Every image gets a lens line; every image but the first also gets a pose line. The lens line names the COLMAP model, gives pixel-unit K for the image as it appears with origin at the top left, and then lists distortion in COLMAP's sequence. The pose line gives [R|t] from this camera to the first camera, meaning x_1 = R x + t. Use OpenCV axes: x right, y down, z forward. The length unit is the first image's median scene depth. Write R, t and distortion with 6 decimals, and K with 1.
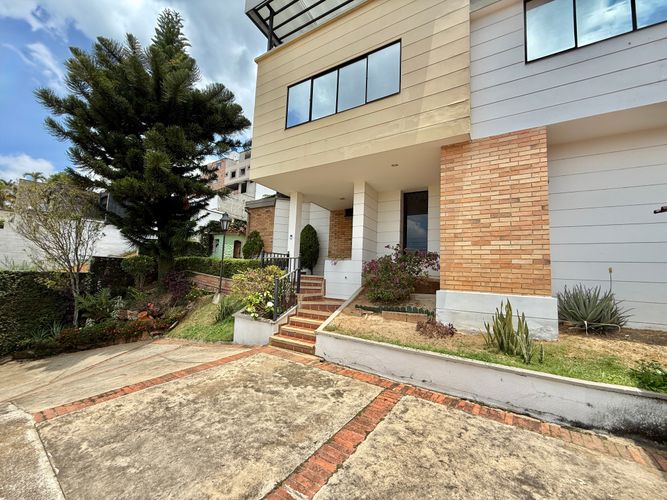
lens RADIAL K [[266.1, 0, 333.5], [0, 266.1, 250.0], [0, 0, 1]] dist [-0.001777, -0.000153]
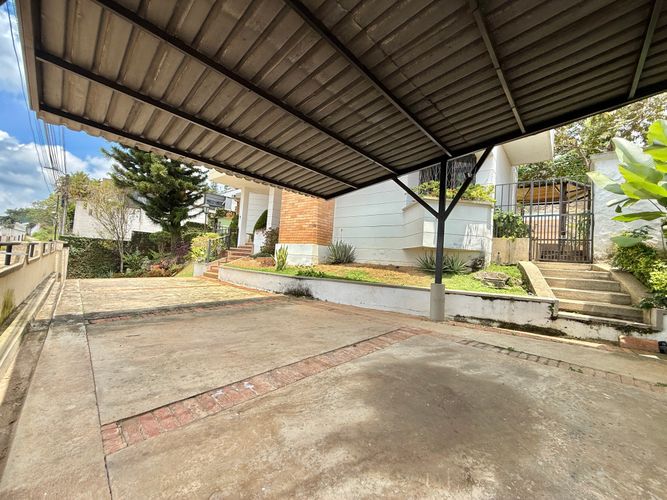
lens RADIAL K [[272.6, 0, 333.5], [0, 272.6, 250.0], [0, 0, 1]] dist [0.000870, 0.000067]
pose [[0.983245, 0.018365, -0.181360, 0.613284], [-0.010896, 0.999054, 0.042095, 0.062541], [0.181962, -0.039413, 0.982515, -0.405500]]
